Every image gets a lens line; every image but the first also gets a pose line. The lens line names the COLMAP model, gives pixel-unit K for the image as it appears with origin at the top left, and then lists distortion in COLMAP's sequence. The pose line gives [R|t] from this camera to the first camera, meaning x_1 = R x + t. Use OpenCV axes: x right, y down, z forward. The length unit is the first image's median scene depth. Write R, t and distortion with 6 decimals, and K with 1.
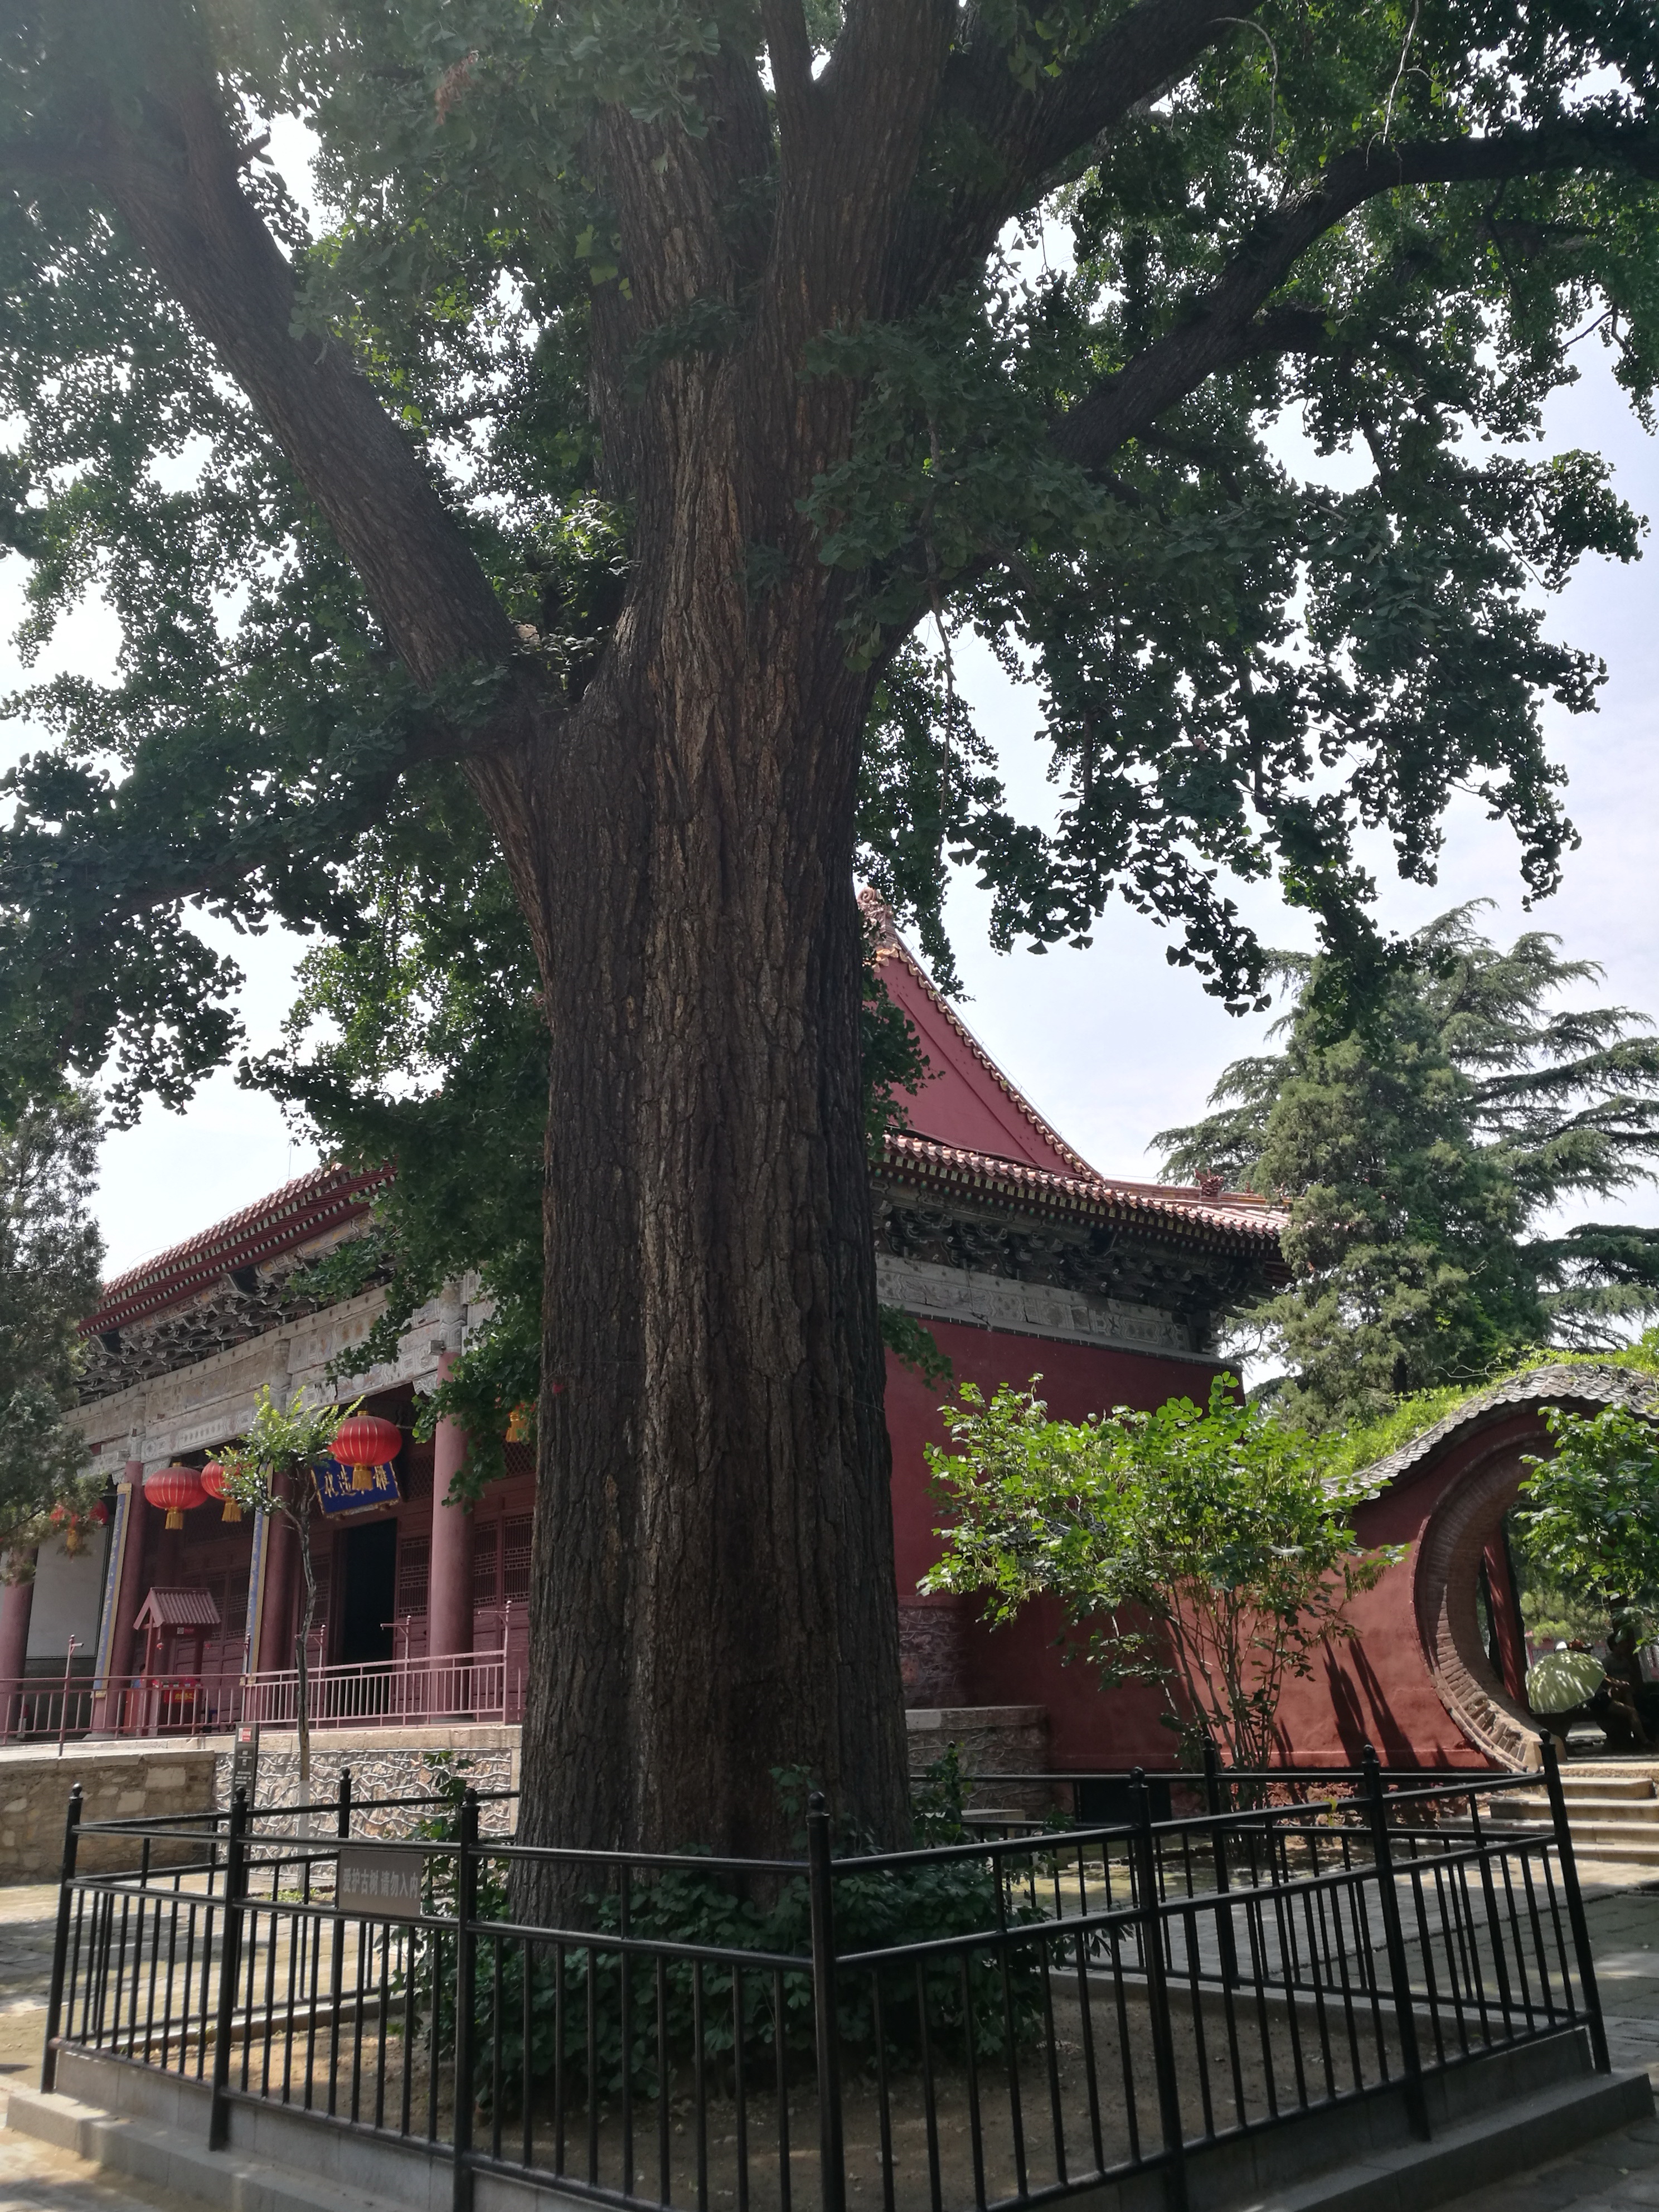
lens RADIAL K [[1708.9, 0, 829.5], [0, 1708.9, 1106.0], [0, 0, 1]] dist [0.007124, 0.048072]
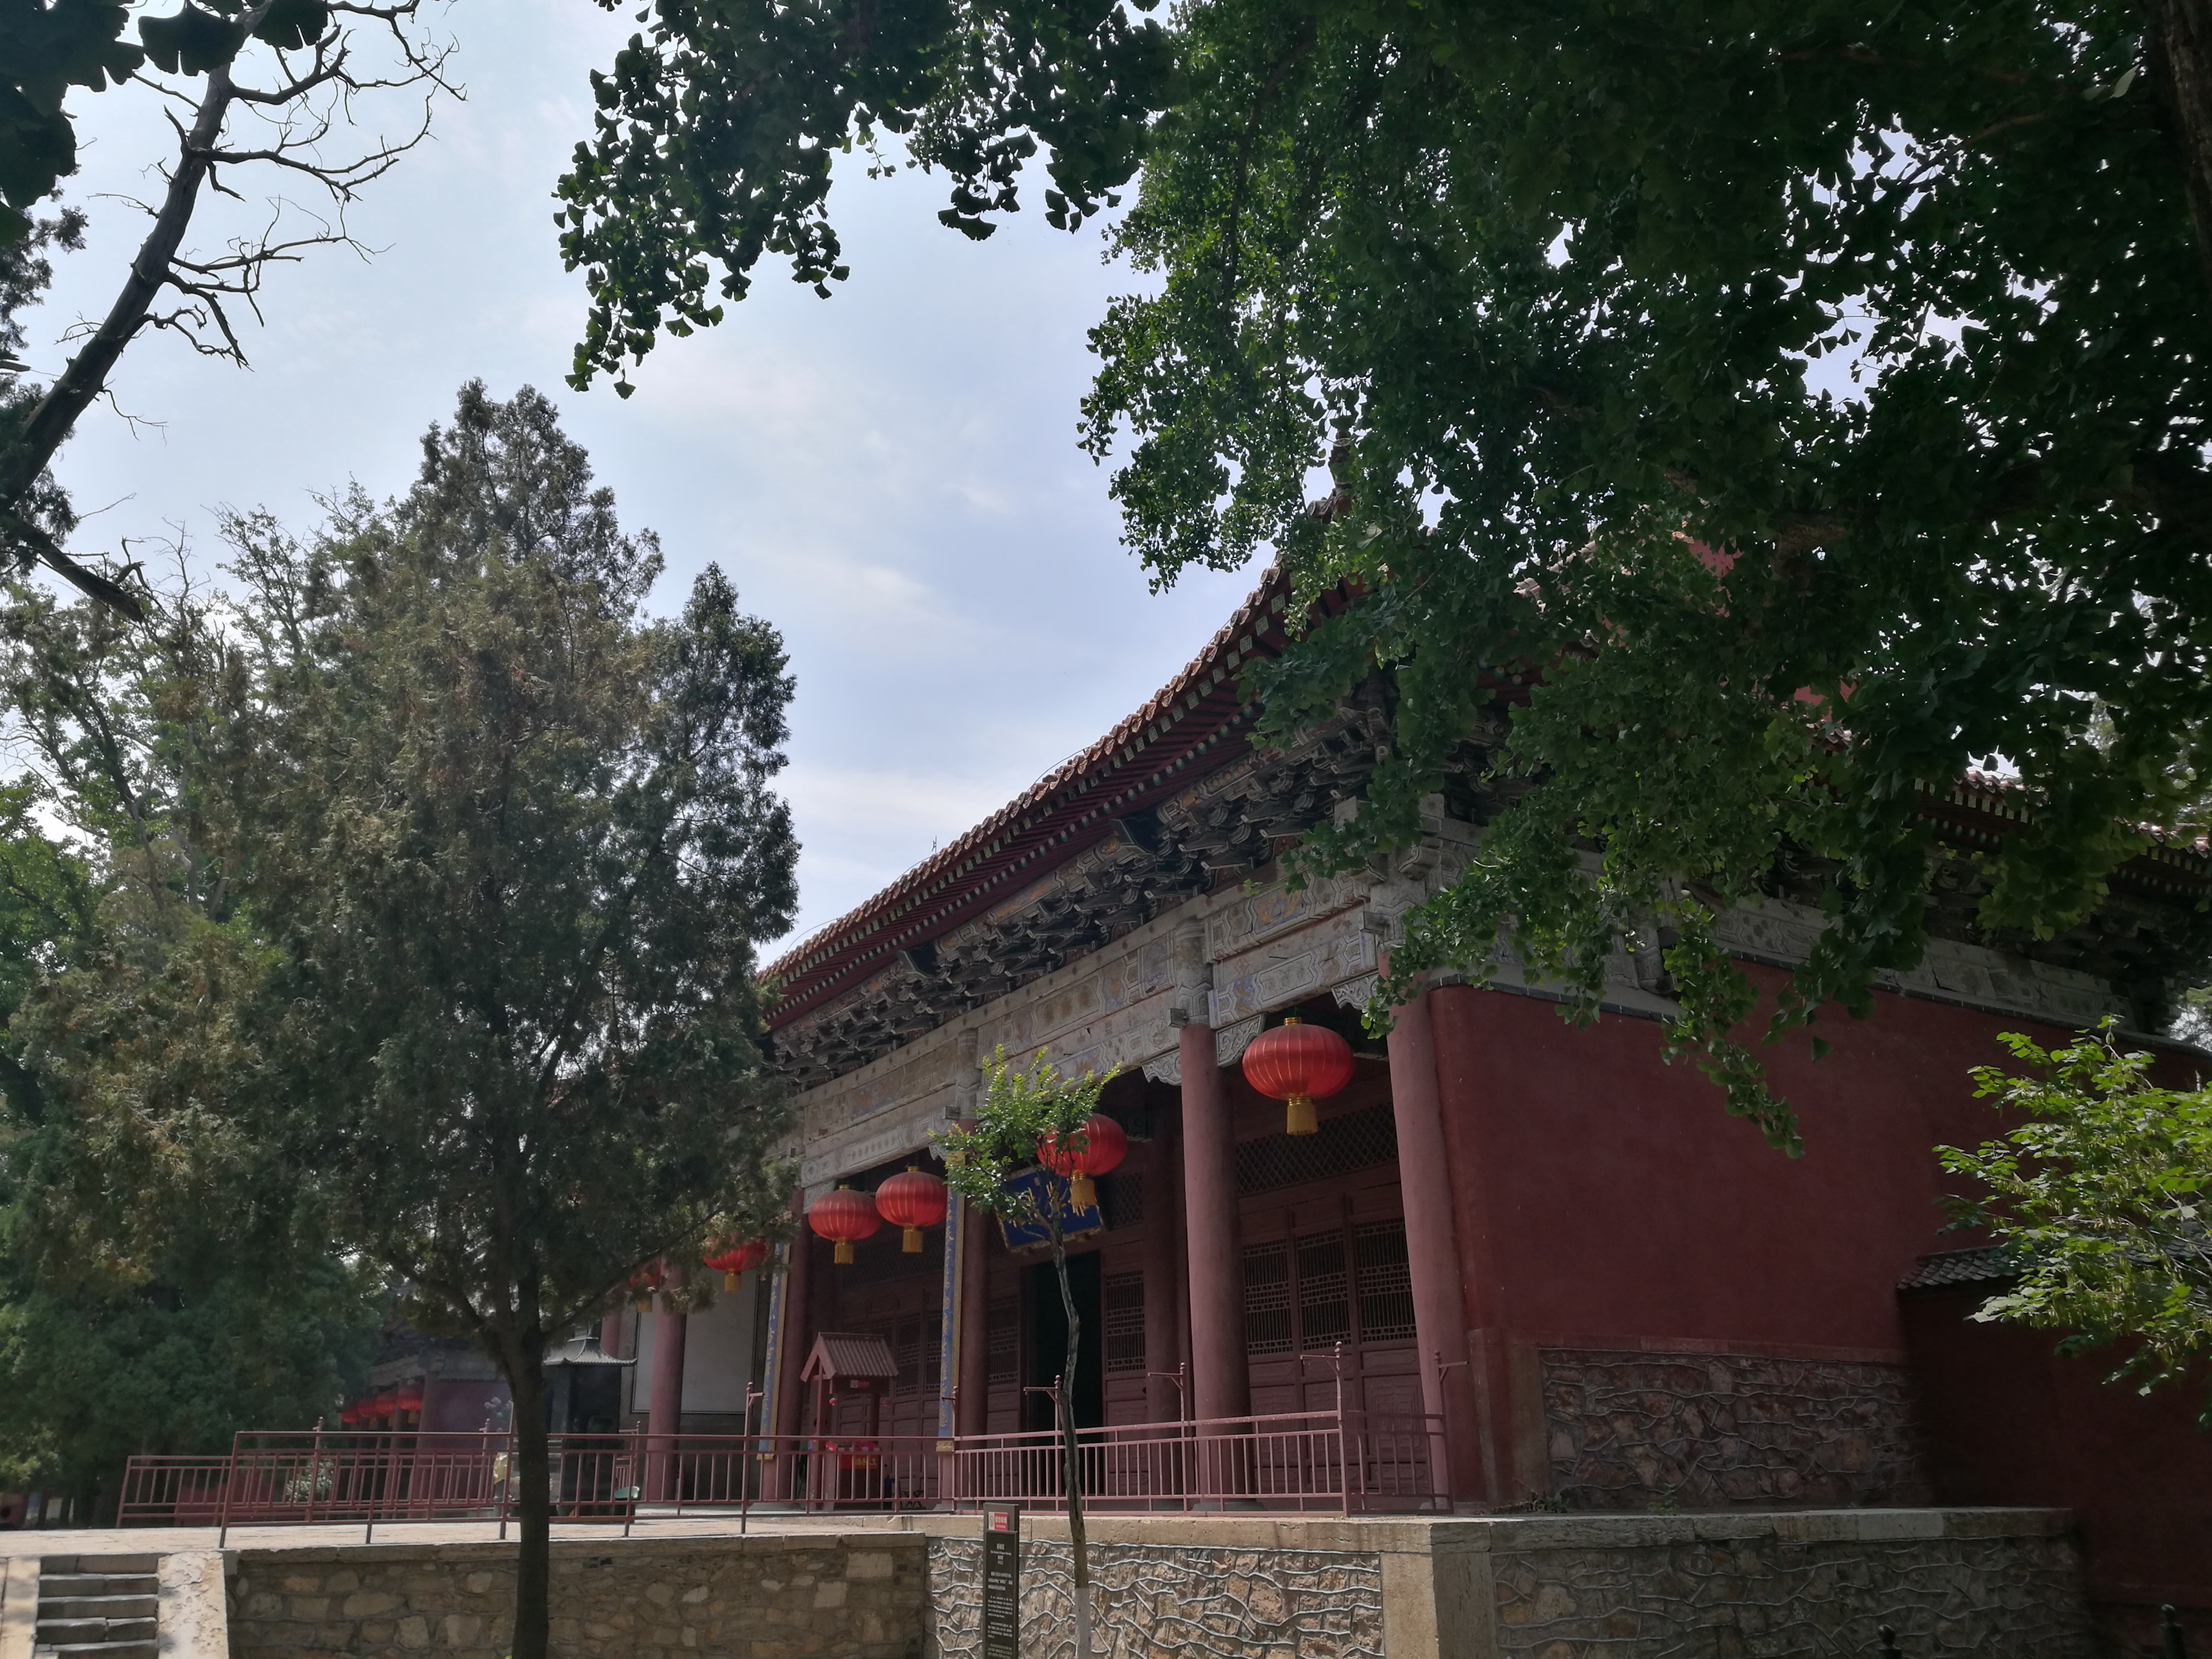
lens RADIAL K [[1708.9, 0, 1106.0], [0, 1708.9, 829.5], [0, 0, 1]] dist [0.007124, 0.048072]
pose [[0.984324, -0.032591, -0.173333, -0.113207], [0.026714, 0.998990, -0.036133, 0.074674], [0.174335, 0.030936, 0.984200, 0.206017]]
